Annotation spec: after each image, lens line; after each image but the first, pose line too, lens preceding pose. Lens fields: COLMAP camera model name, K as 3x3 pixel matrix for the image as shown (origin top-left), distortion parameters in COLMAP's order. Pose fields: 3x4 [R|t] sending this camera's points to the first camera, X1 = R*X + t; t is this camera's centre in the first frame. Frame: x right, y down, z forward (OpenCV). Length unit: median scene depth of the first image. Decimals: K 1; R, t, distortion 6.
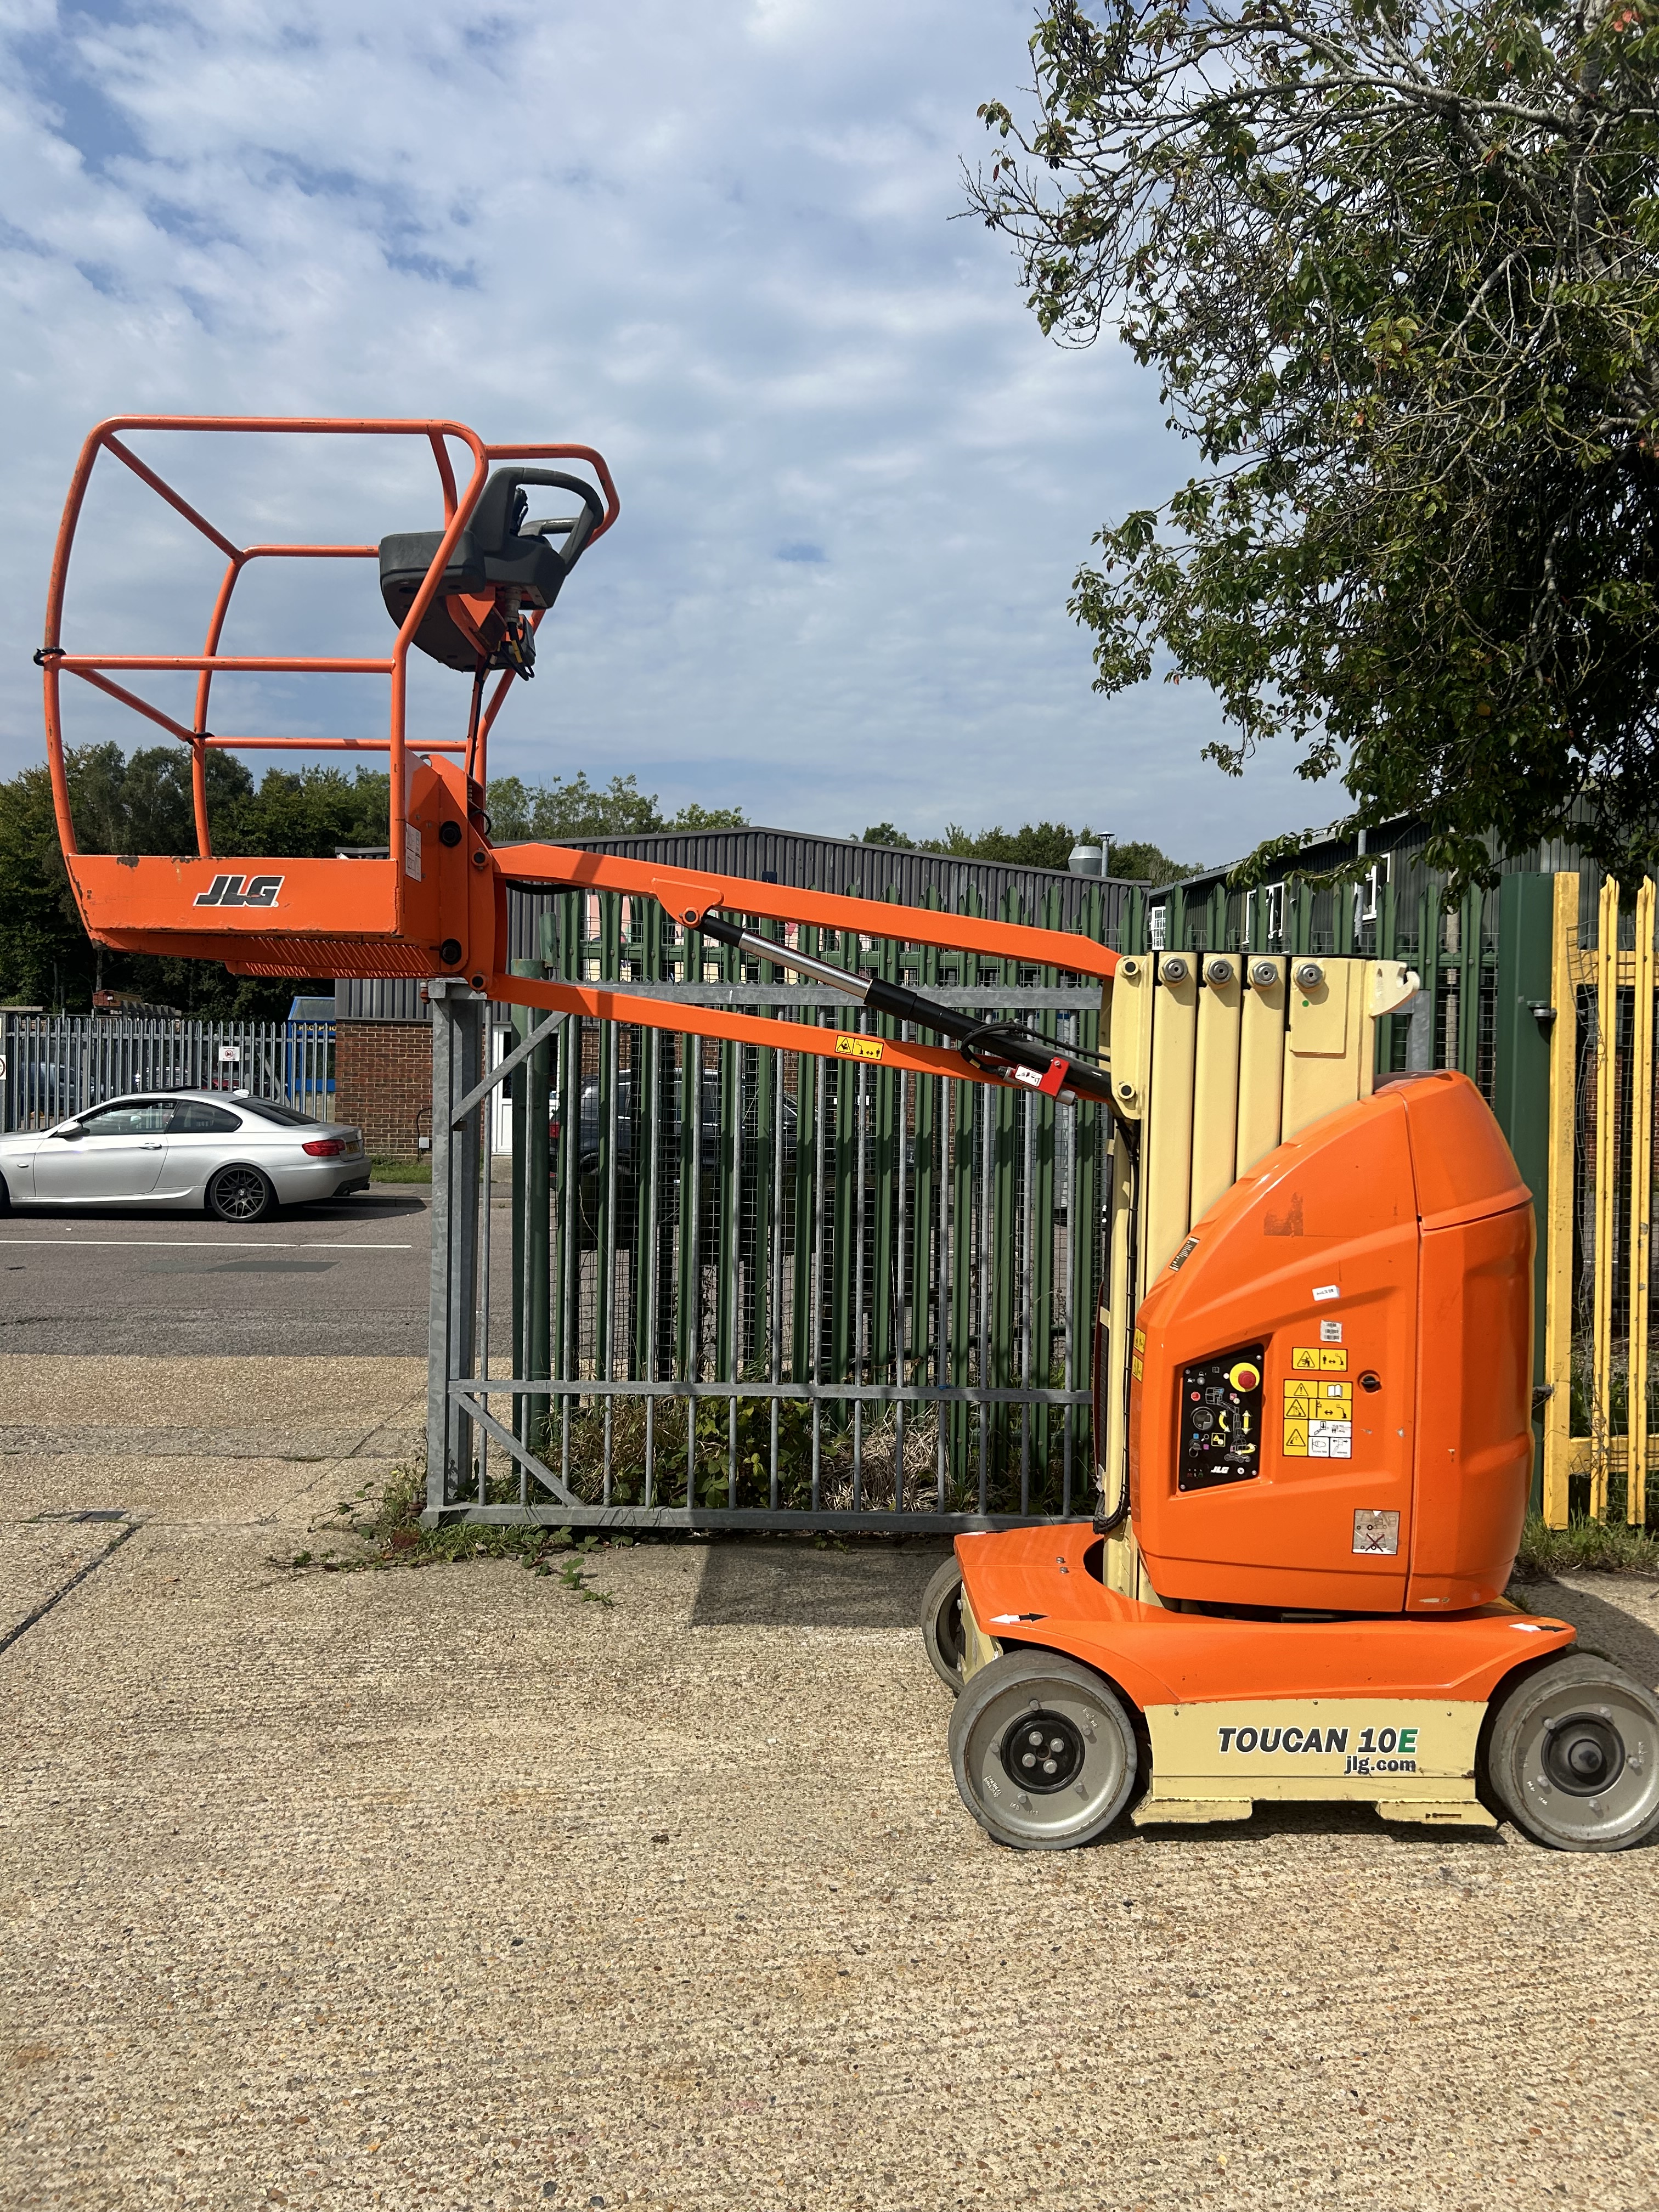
lens RADIAL K [[1628.4, 0, 829.5], [0, 1628.4, 1106.0], [0, 0, 1]] dist [0.045004, -0.071581]
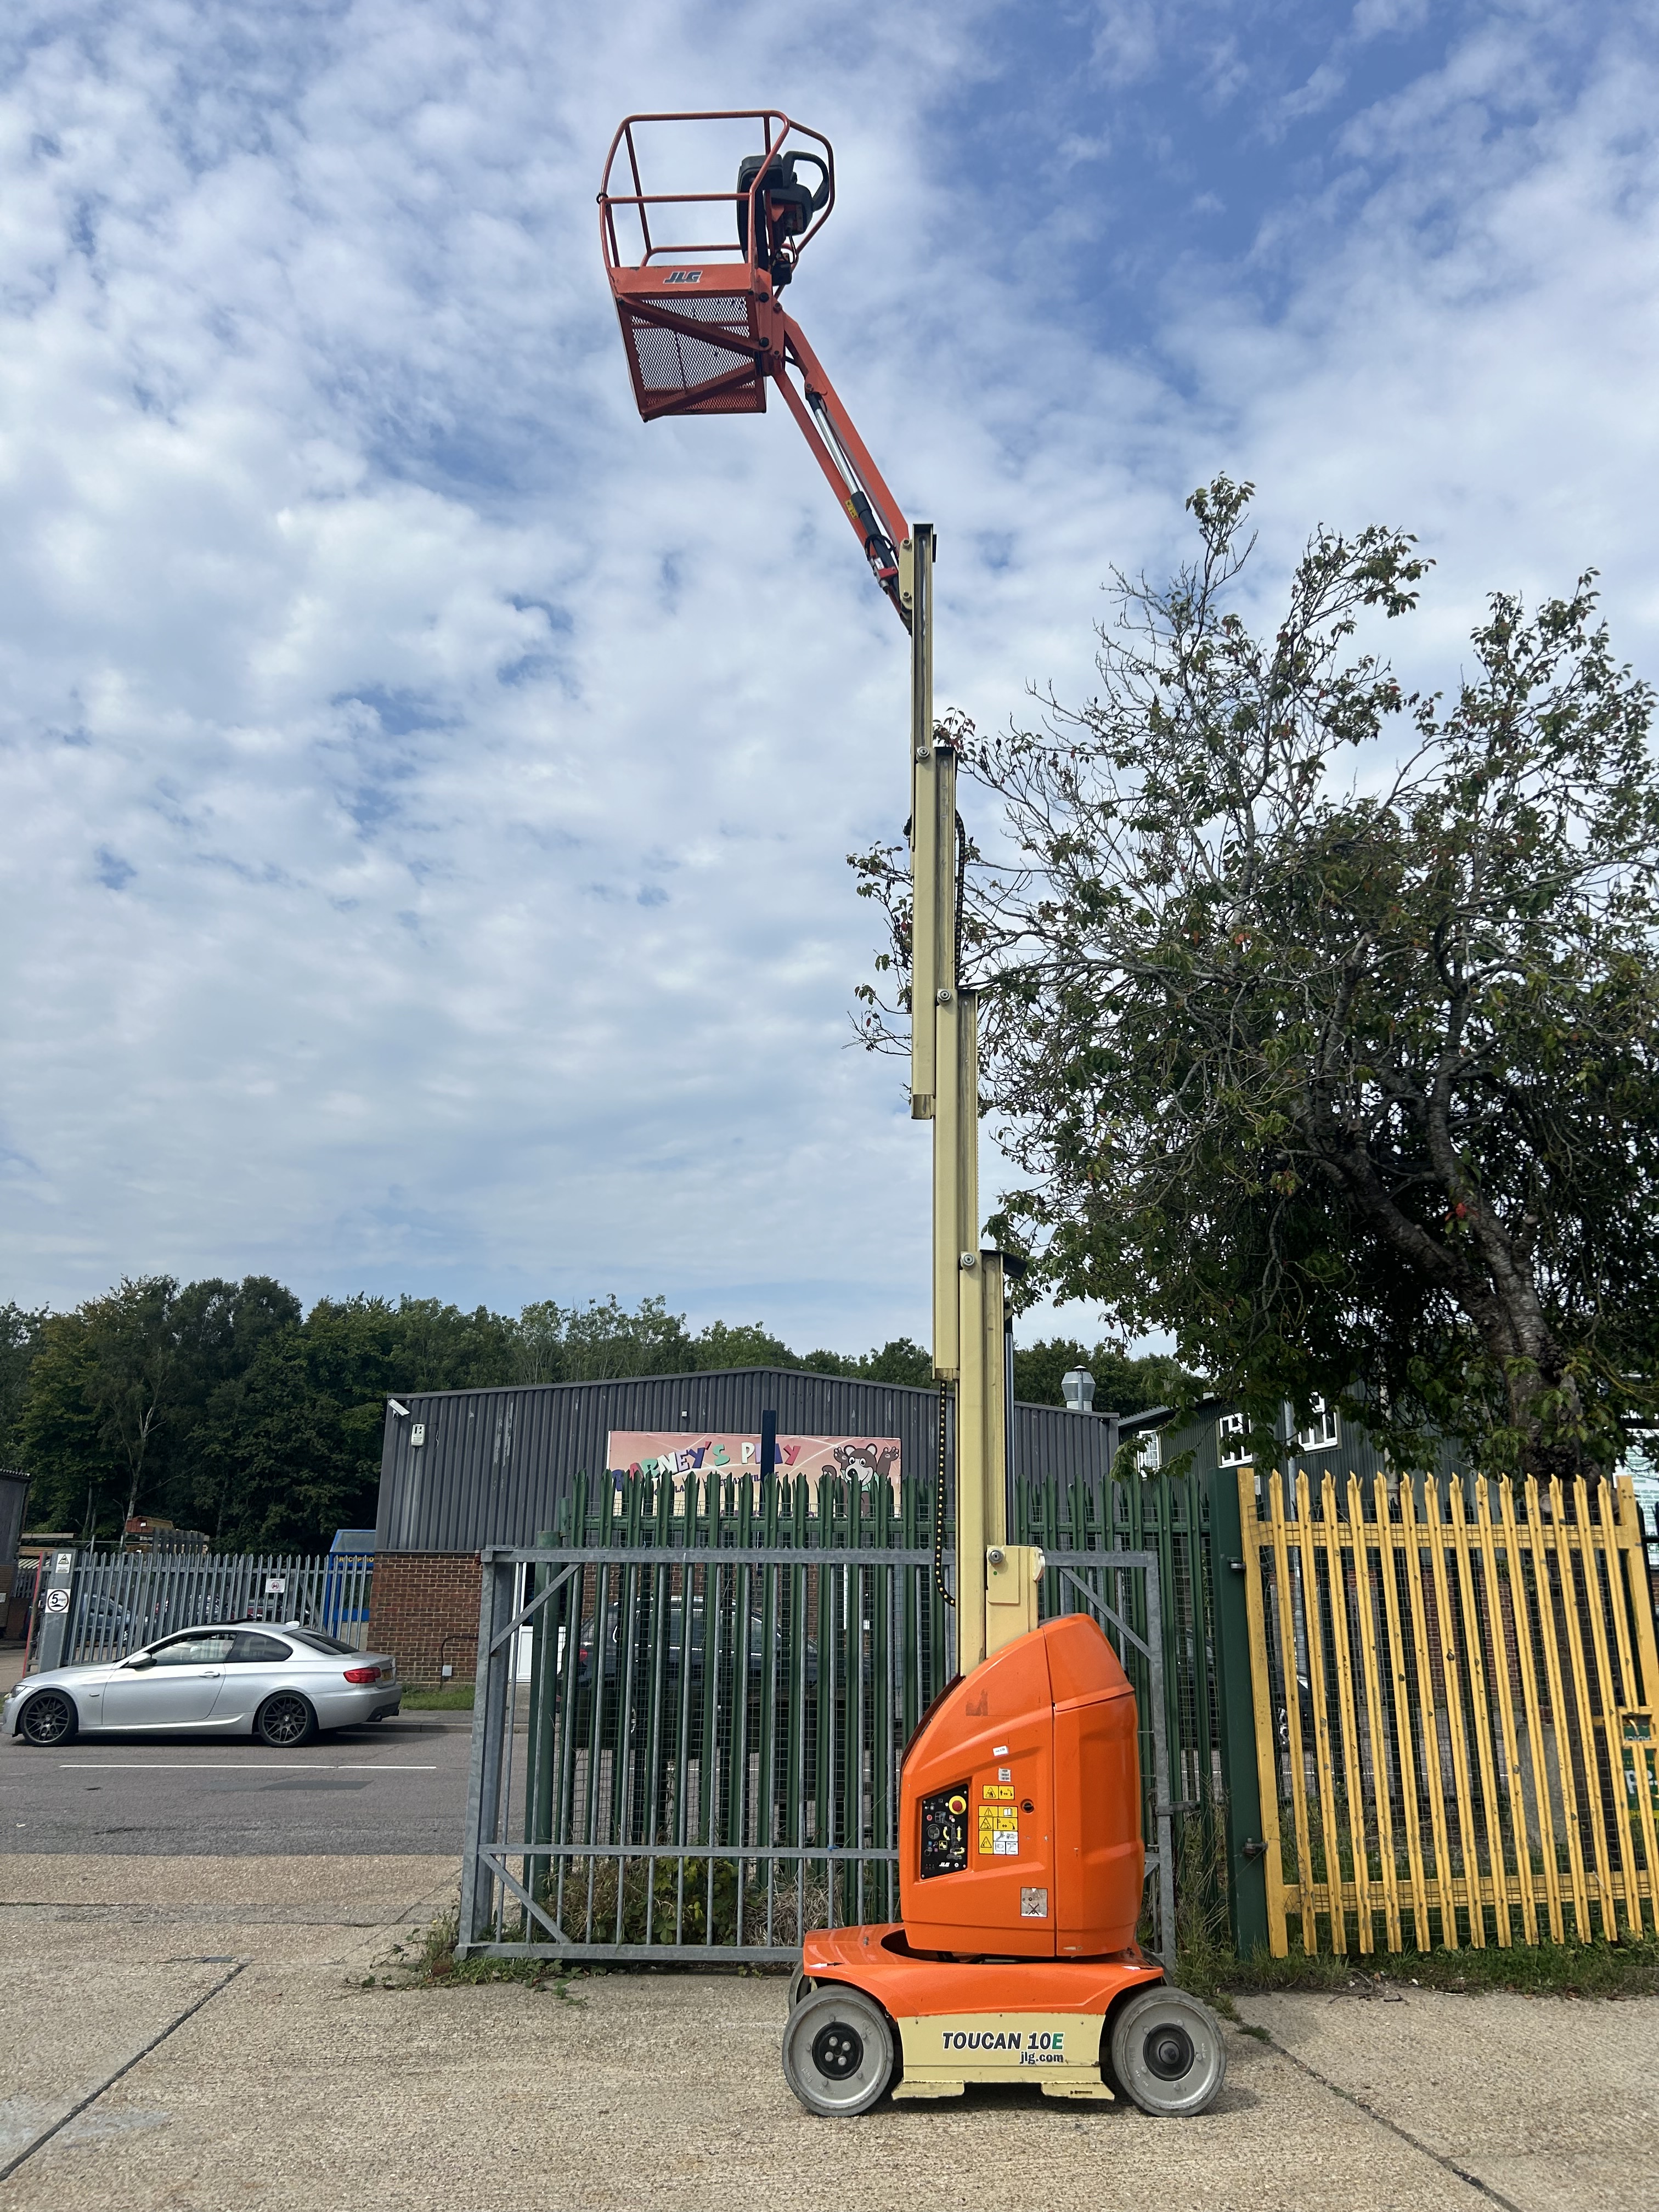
lens RADIAL K [[1628.4, 0, 829.5], [0, 1628.4, 1106.0], [0, 0, 1]] dist [0.045004, -0.071581]
pose [[0.999770, -0.013772, -0.016467, 0.099947], [0.008113, 0.952594, -0.304137, -0.005776], [0.019874, 0.303933, 0.952486, -0.529059]]
